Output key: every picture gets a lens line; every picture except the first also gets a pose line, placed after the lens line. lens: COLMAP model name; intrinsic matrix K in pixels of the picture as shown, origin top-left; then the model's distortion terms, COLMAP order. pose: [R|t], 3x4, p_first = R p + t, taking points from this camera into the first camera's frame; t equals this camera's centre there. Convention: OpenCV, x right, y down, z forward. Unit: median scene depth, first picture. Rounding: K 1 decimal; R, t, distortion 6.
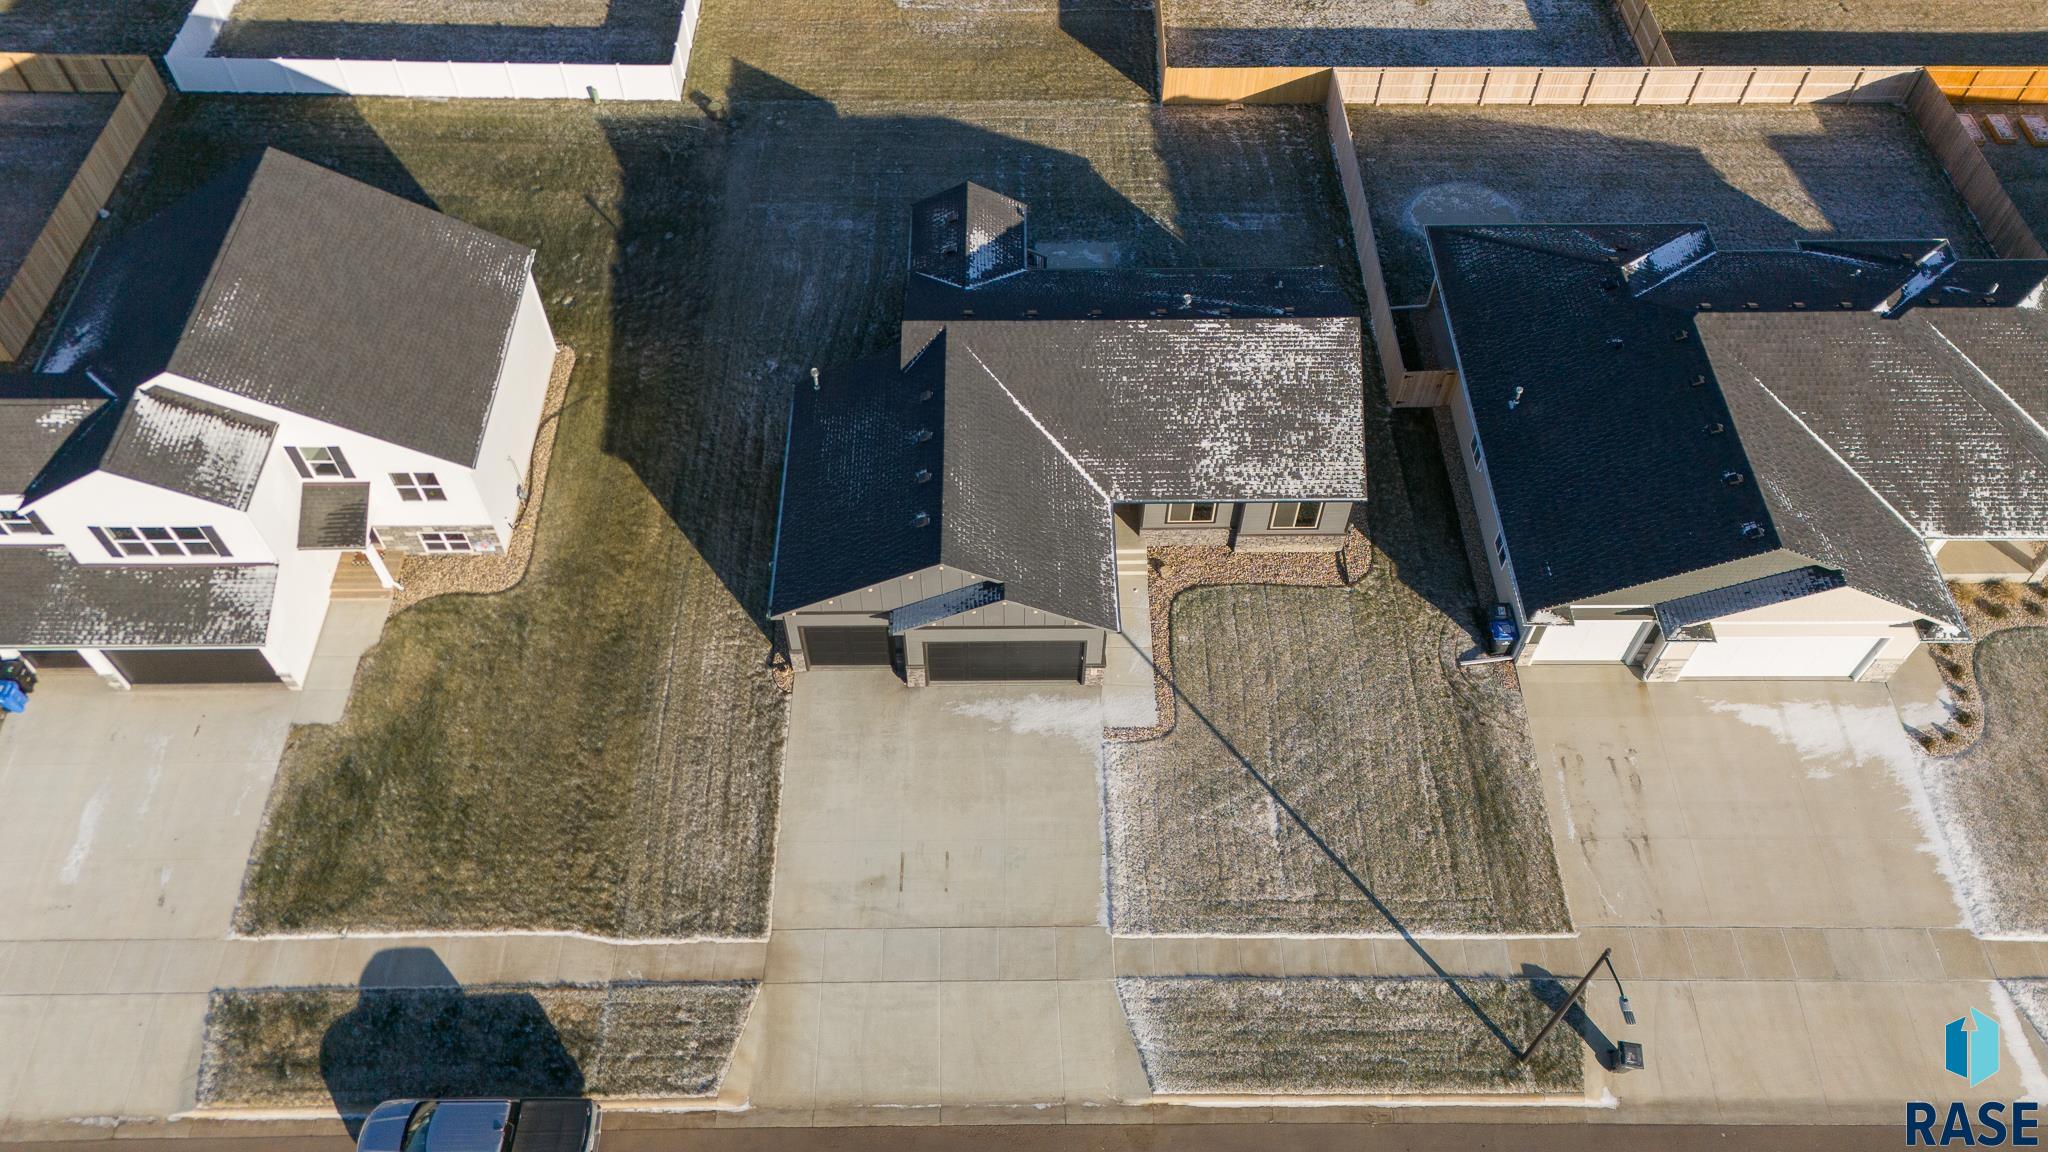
lens RADIAL K [[1493.5, 0, 1012.4], [0, 1493.5, 562.9], [0, 0, 1]] dist [0.081195, -0.075417]
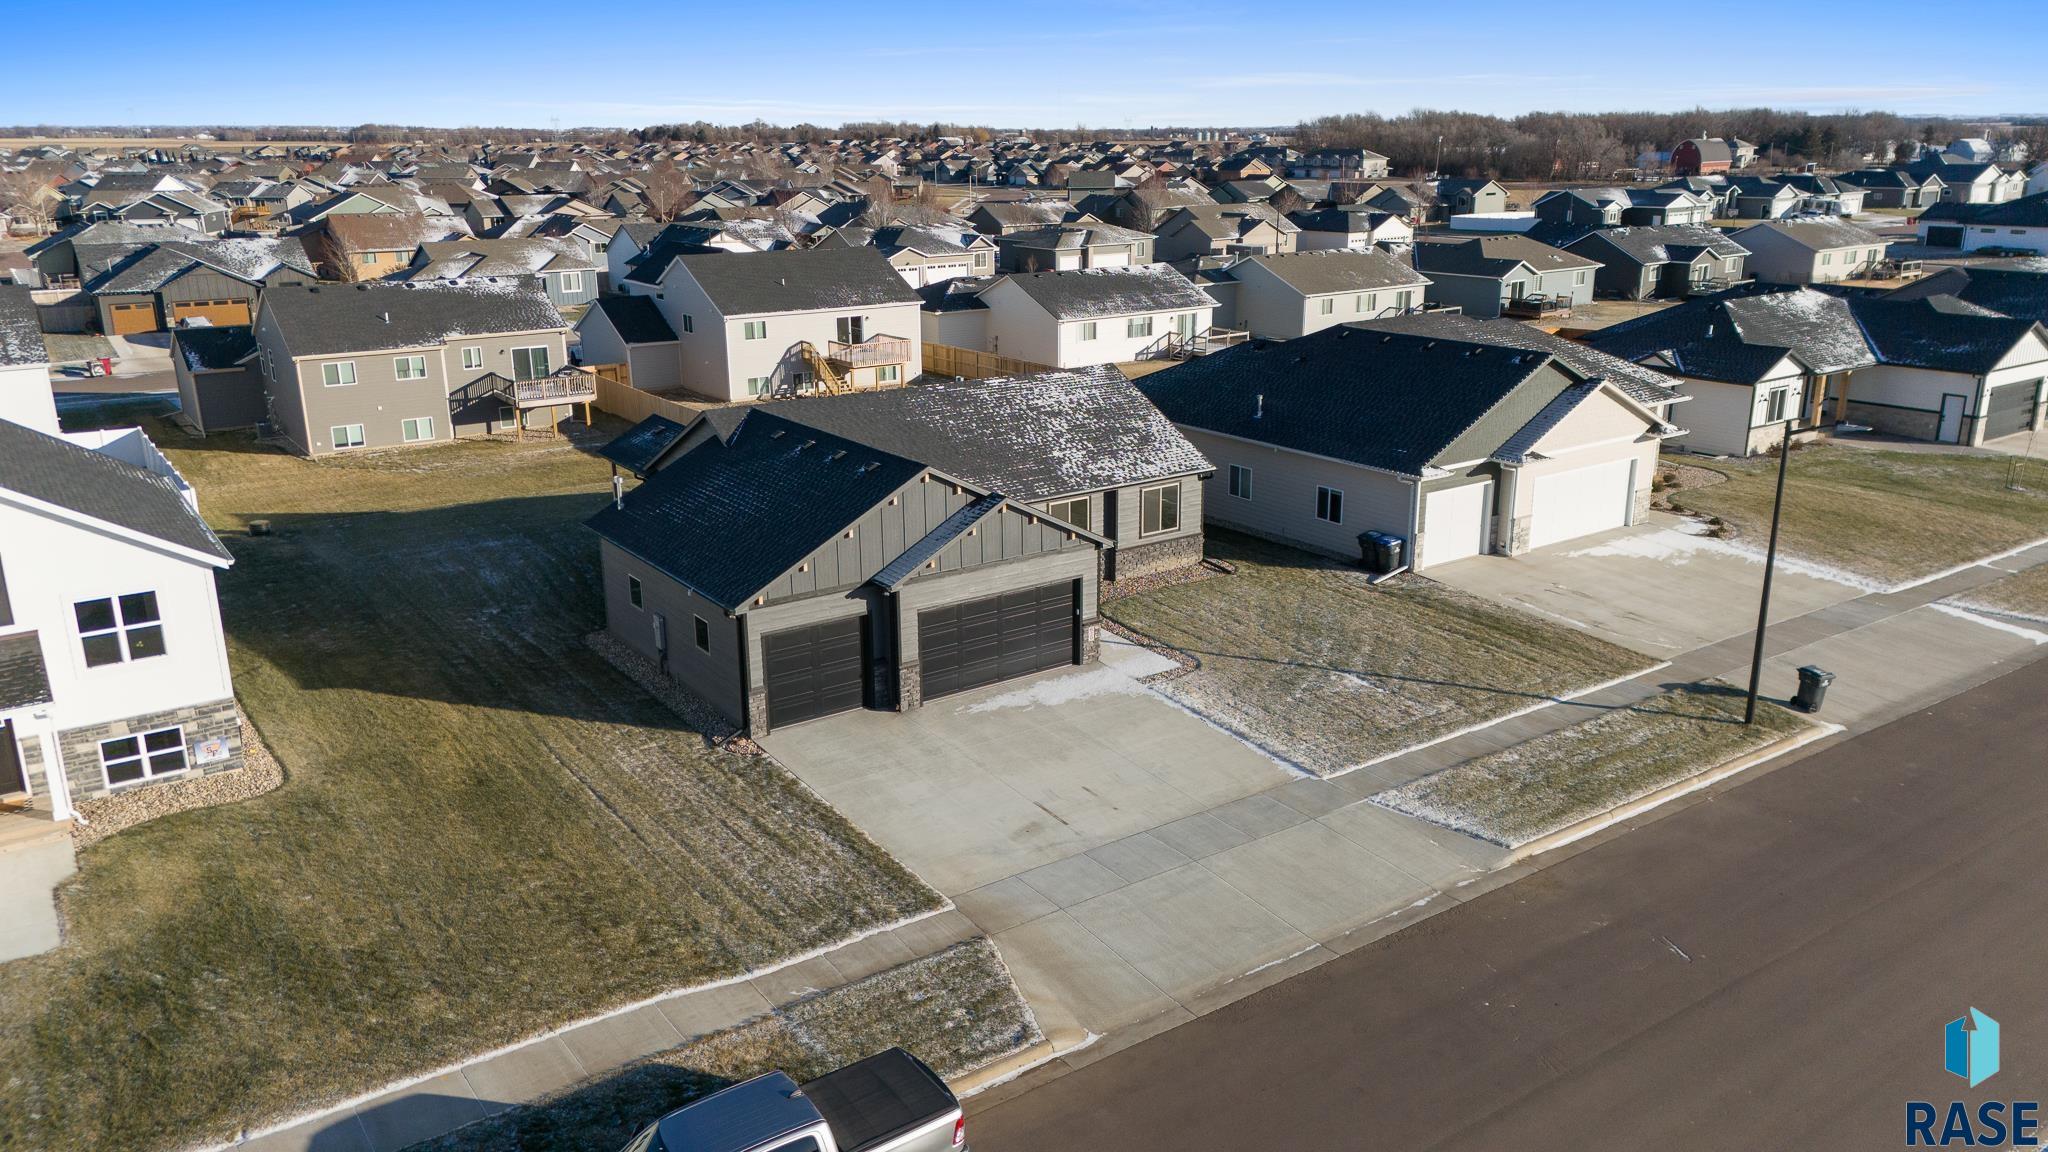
lens RADIAL K [[1493.5, 0, 1015.3], [0, 1493.5, 574.9], [0, 0, 1]] dist [0.081195, -0.075417]
pose [[0.824365, -0.168597, 0.540368, -0.444173], [0.458519, 0.758674, -0.462790, 0.430934], [-0.331938, 0.629276, 0.702729, 0.411736]]
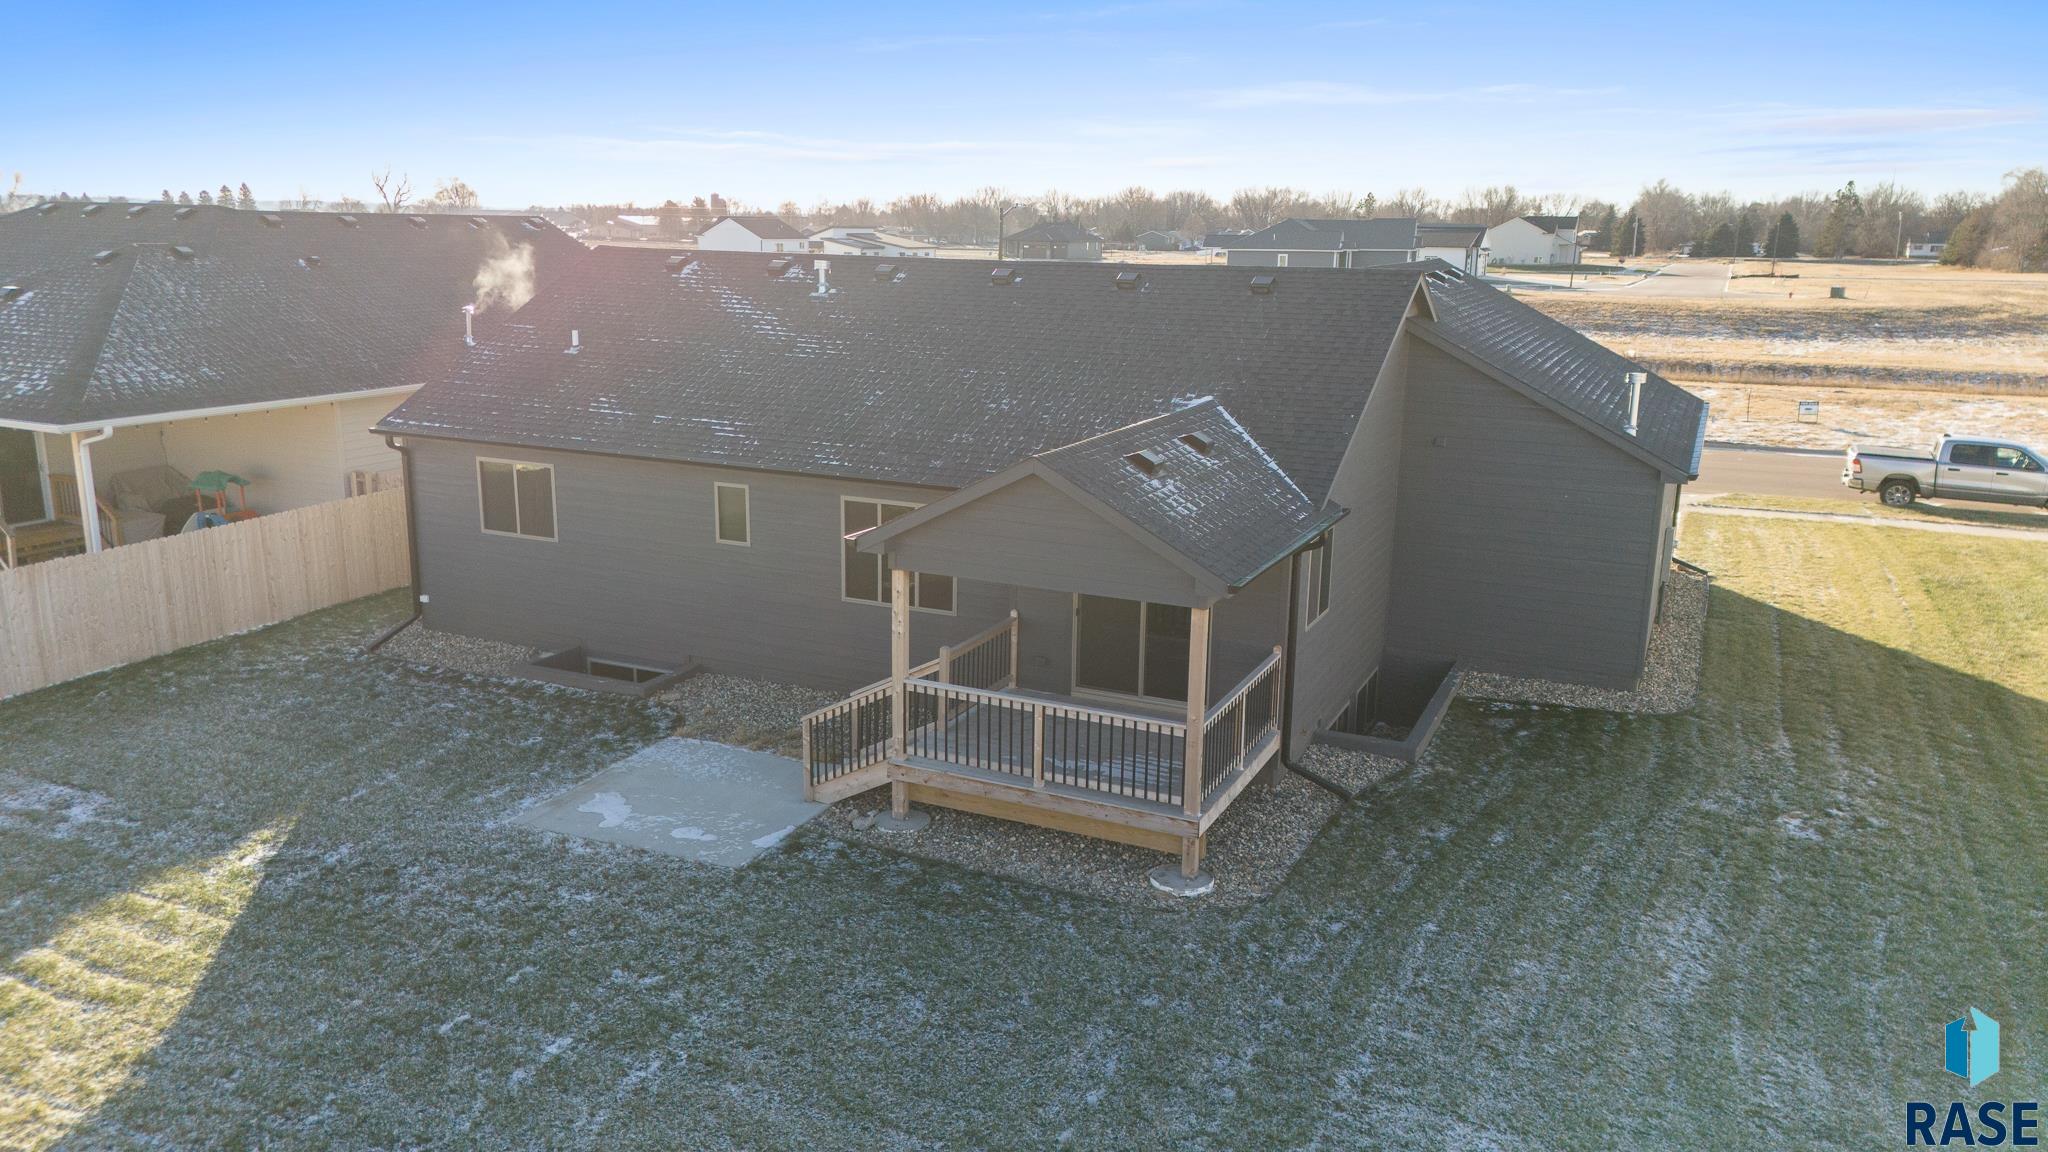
lens RADIAL K [[1493.5, 0, 1014.3], [0, 1493.5, 565.8], [0, 0, 1]] dist [0.081195, -0.075417]
pose [[-0.903180, -0.112375, 0.414293, -0.170958], [0.332770, 0.426379, 0.841109, -0.575993], [-0.271166, 0.897537, -0.347702, 1.358416]]
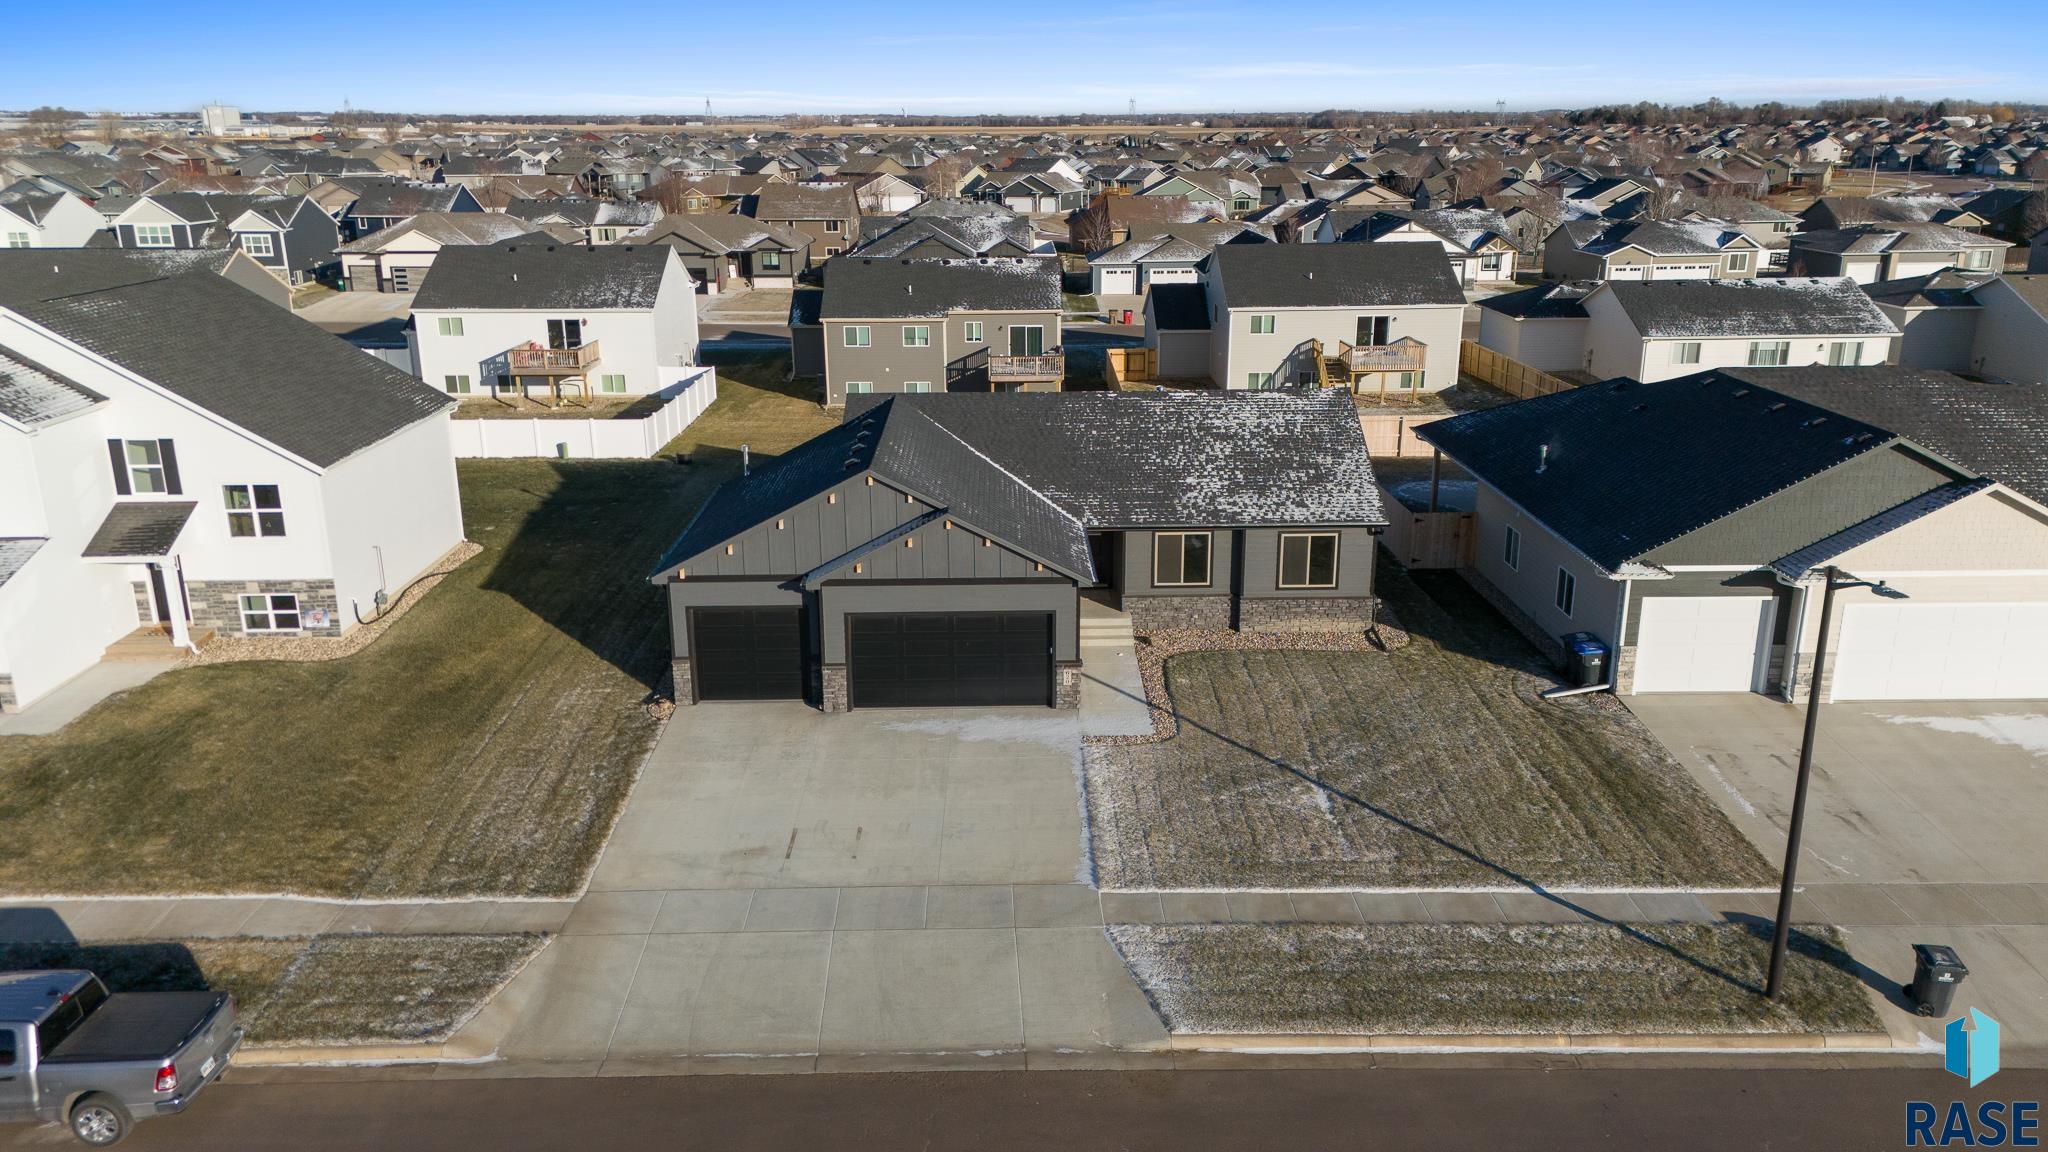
lens RADIAL K [[1493.5, 0, 1015.0], [0, 1493.5, 567.2], [0, 0, 1]] dist [0.081195, -0.075417]
pose [[0.999967, -0.007914, 0.001802, 0.027703], [0.007429, 0.802999, -0.595934, 0.499188], [0.003269, 0.595928, 0.803031, 0.359641]]
